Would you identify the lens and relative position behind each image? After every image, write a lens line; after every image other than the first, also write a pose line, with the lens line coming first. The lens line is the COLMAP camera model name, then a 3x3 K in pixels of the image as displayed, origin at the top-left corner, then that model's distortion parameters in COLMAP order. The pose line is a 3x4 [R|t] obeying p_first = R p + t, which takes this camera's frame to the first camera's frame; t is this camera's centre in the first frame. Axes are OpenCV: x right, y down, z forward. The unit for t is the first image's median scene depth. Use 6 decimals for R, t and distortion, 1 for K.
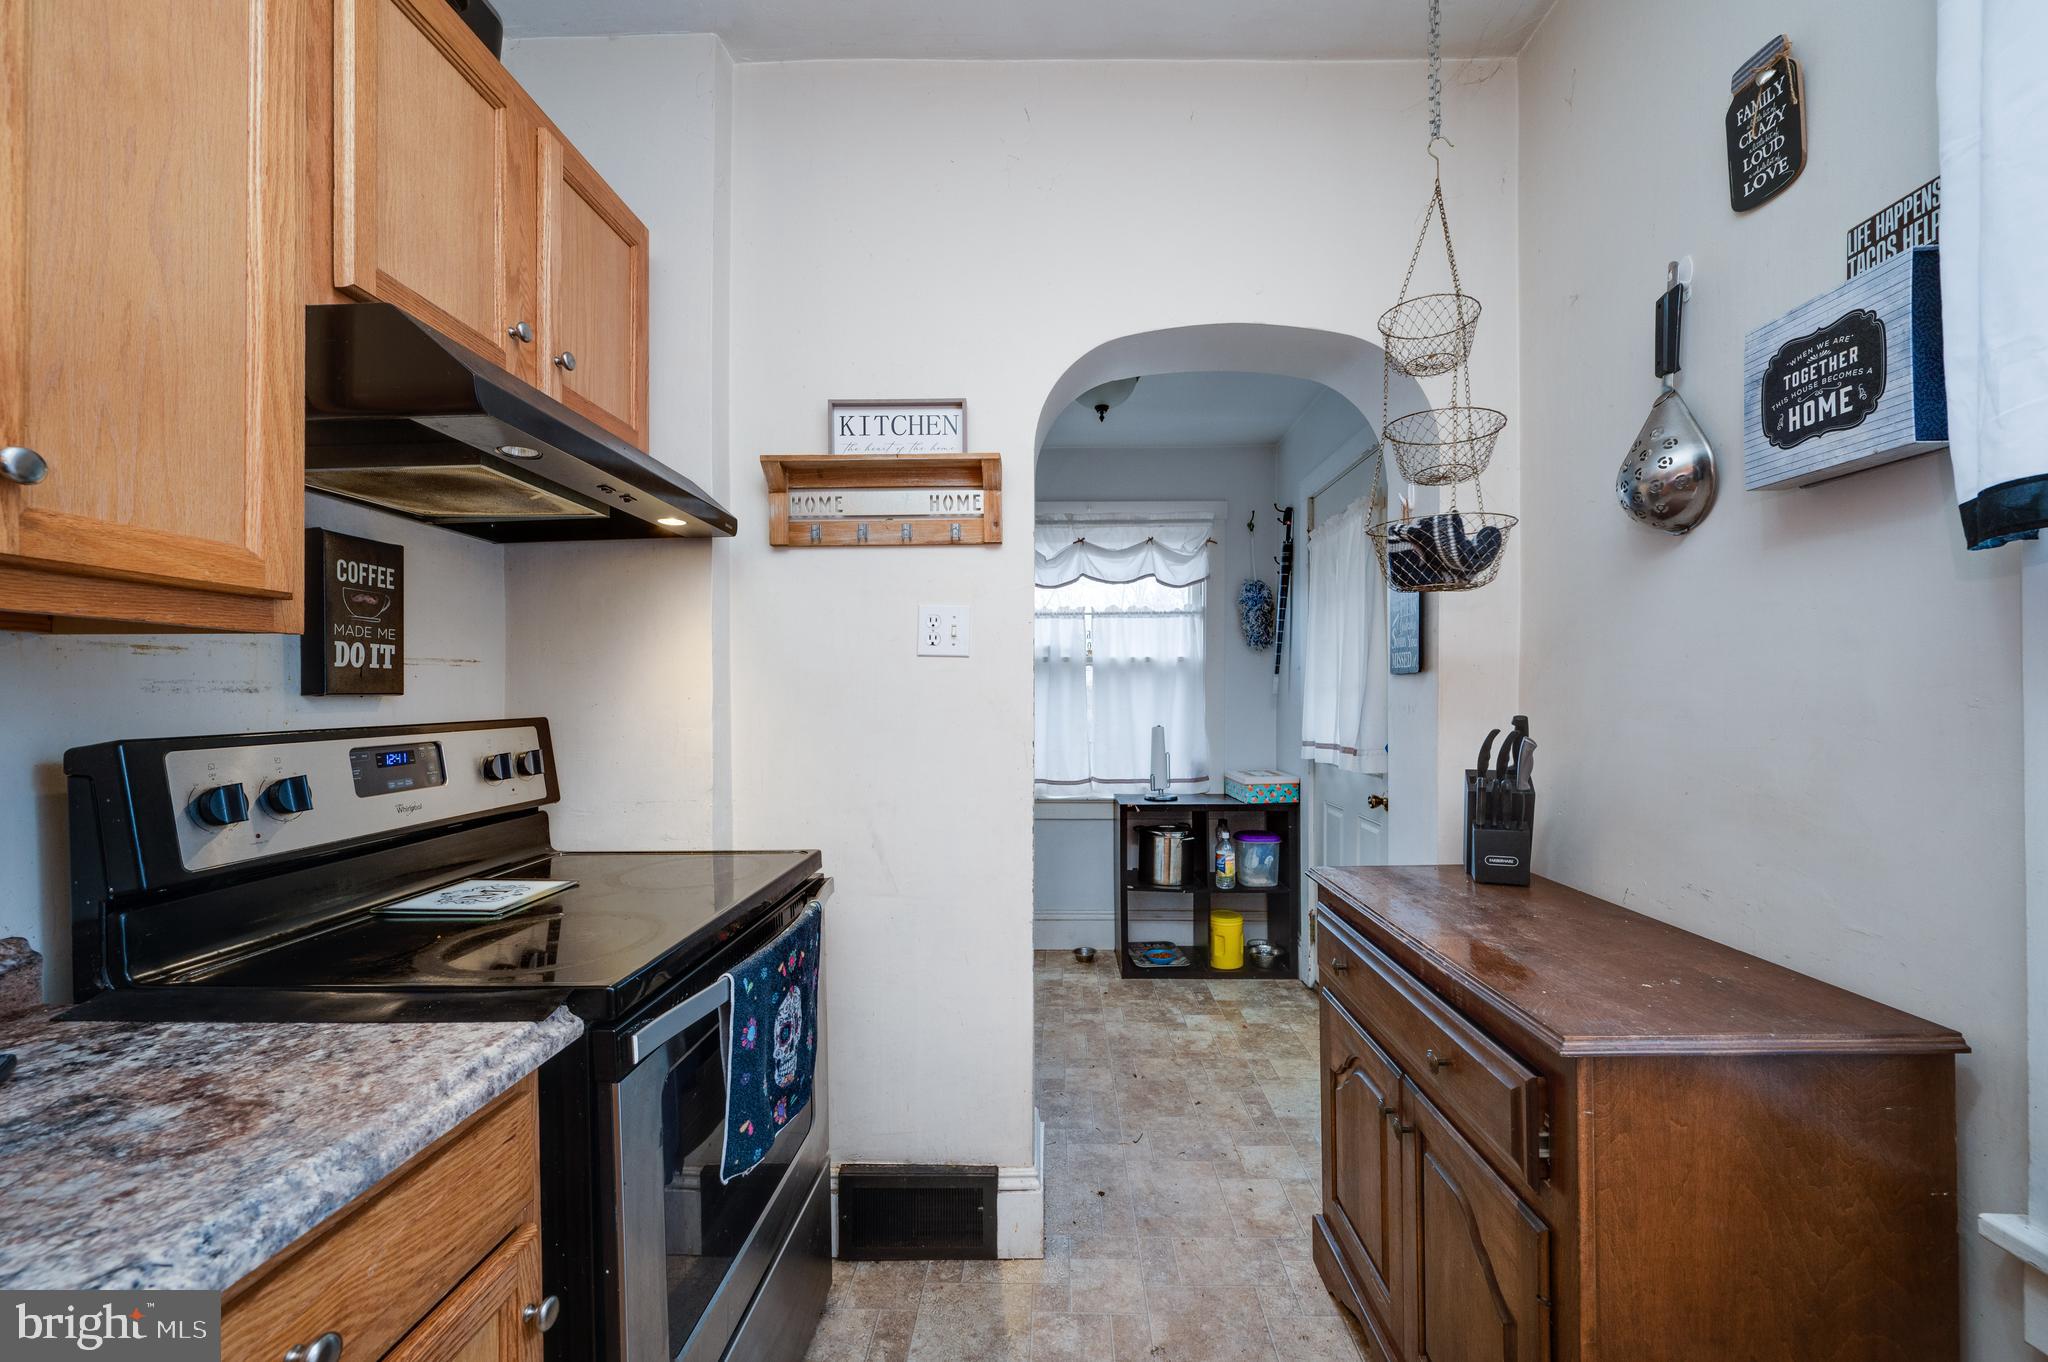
lens RADIAL K [[819.9, 0, 1025.4], [0, 819.9, 695.5], [0, 0, 1]] dist [-0.000324, -0.000561]
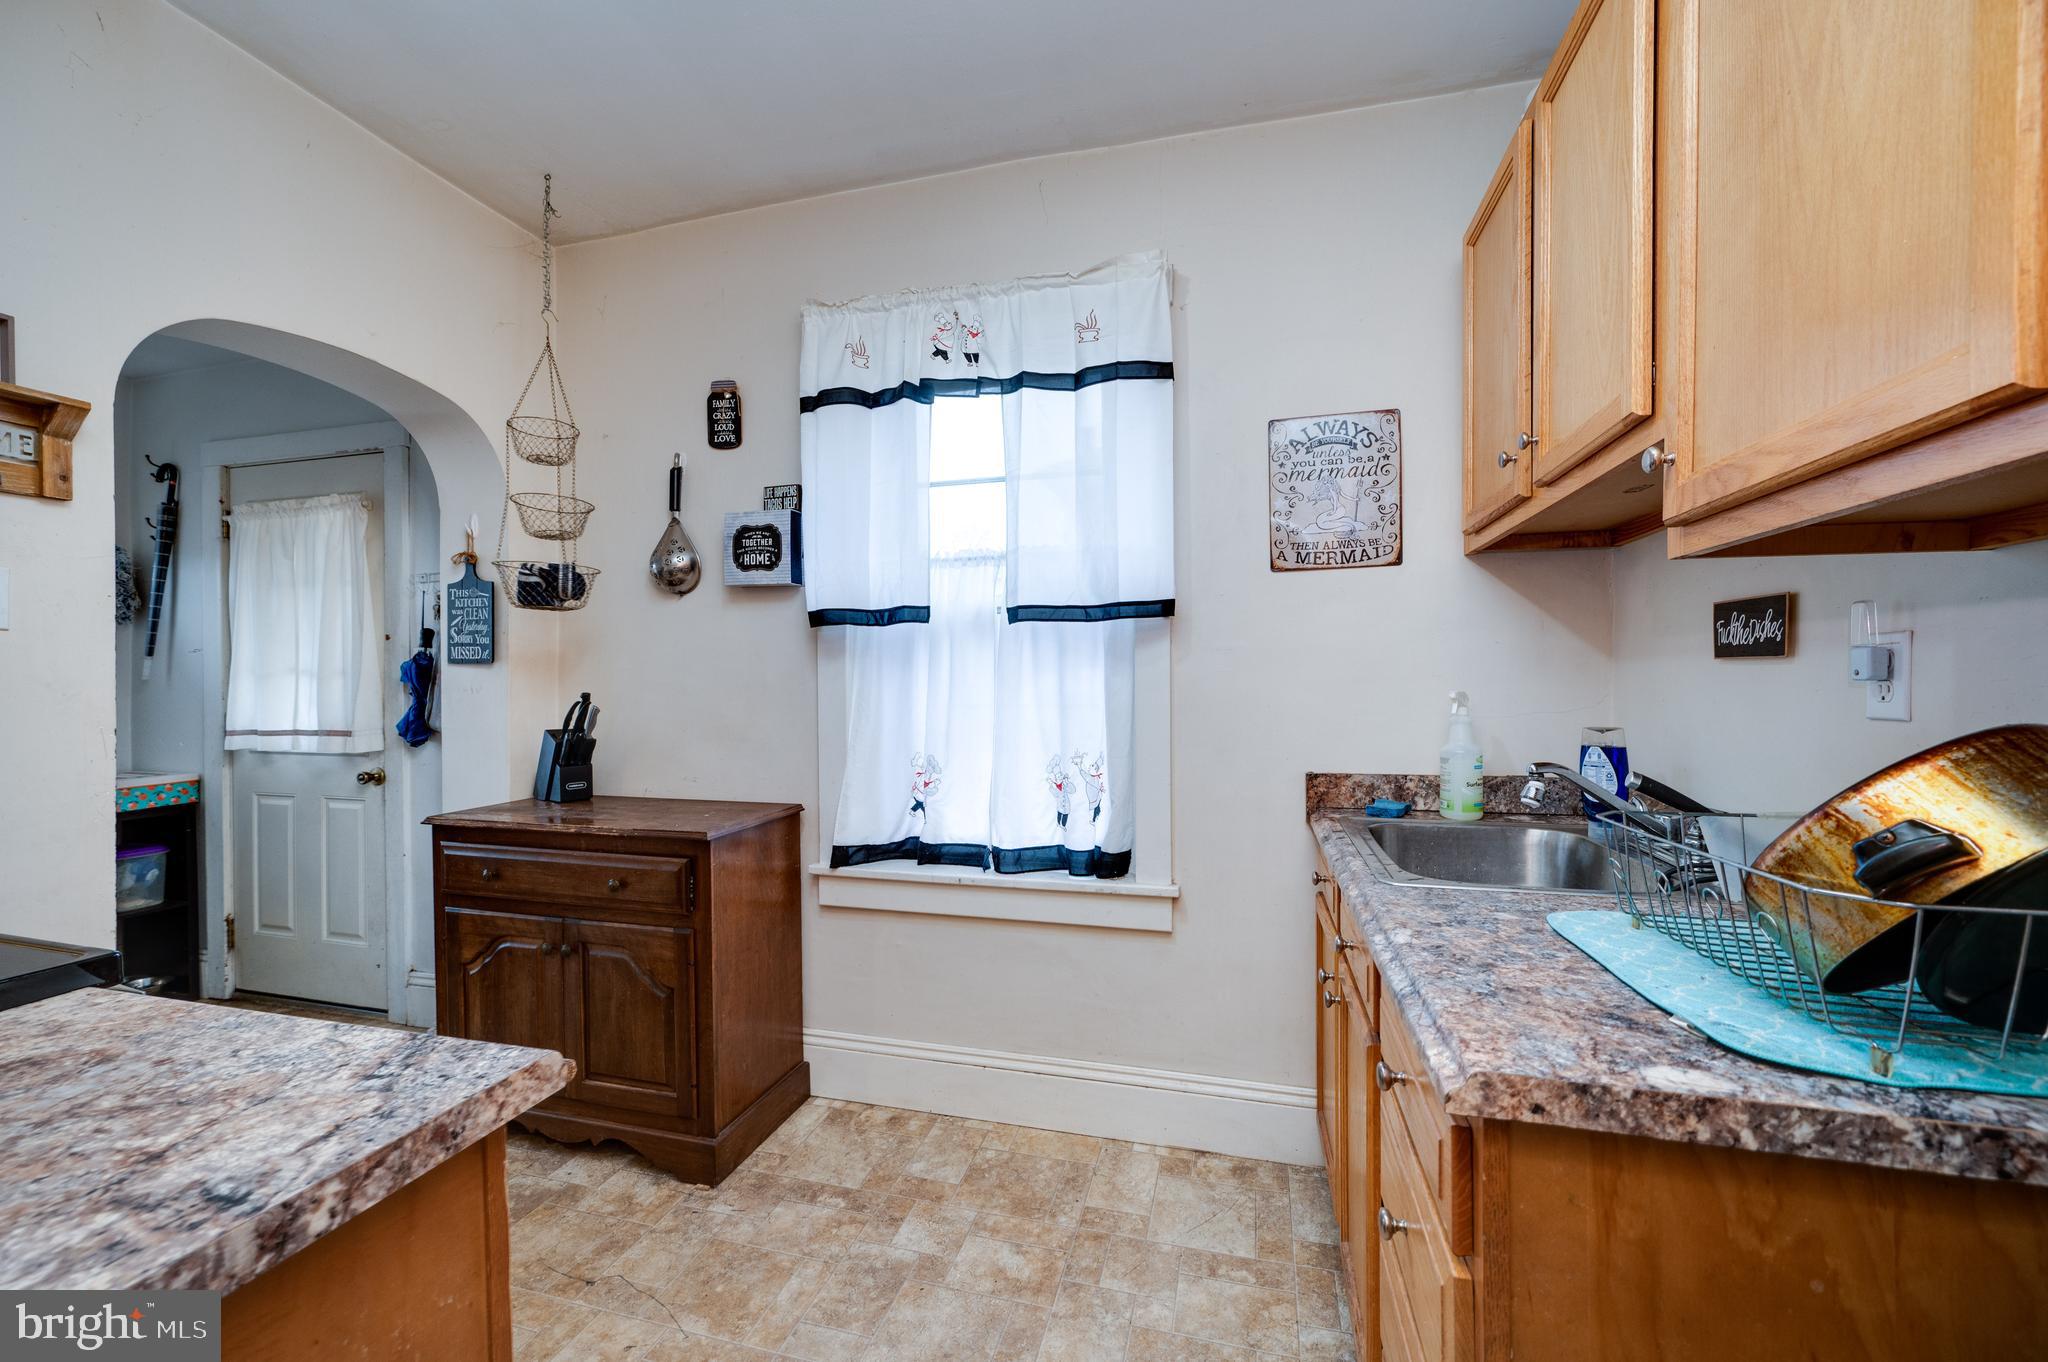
lens RADIAL K [[811.6, 0, 1045.1], [0, 811.6, 688.3], [0, 0, 1]] dist [-0.000868, -0.005710]
pose [[0.224725, -0.003645, 0.974415, -0.728100], [0.001103, 0.999993, 0.003486, 0.011751], [-0.974422, 0.000291, 0.224727, -0.219636]]
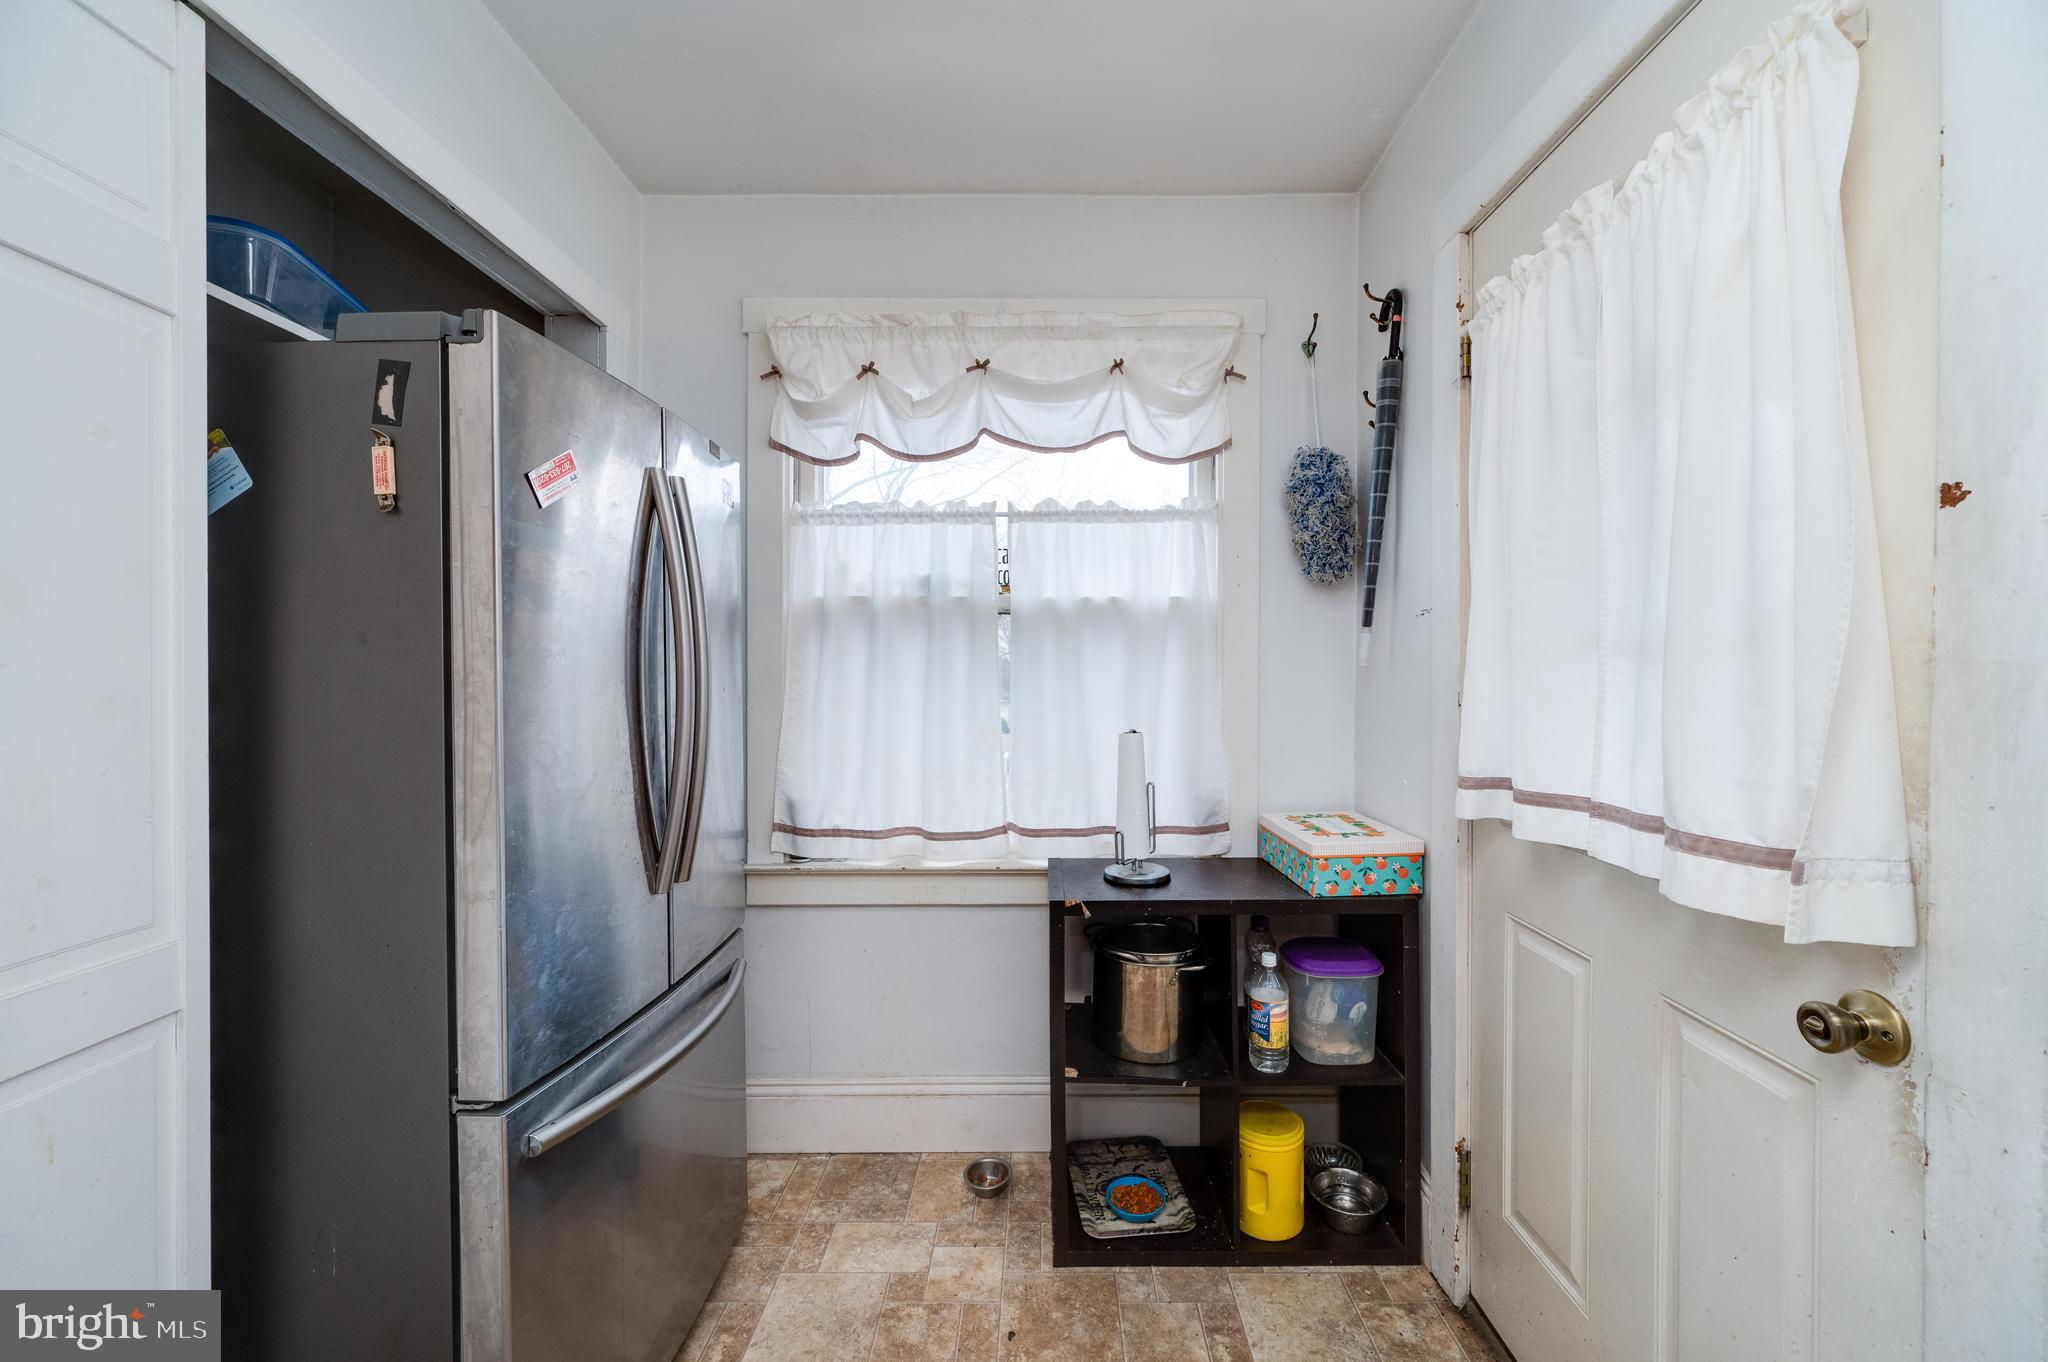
lens RADIAL K [[845.8, 0, 1035.7], [0, 845.8, 676.9], [0, 0, 1]] dist [-0.001799, -0.000219]
pose [[0.999472, 0.000255, 0.032481, 0.214420], [-0.000635, 0.999932, 0.011666, -0.004302], [-0.032475, -0.011680, 0.999404, 1.204920]]
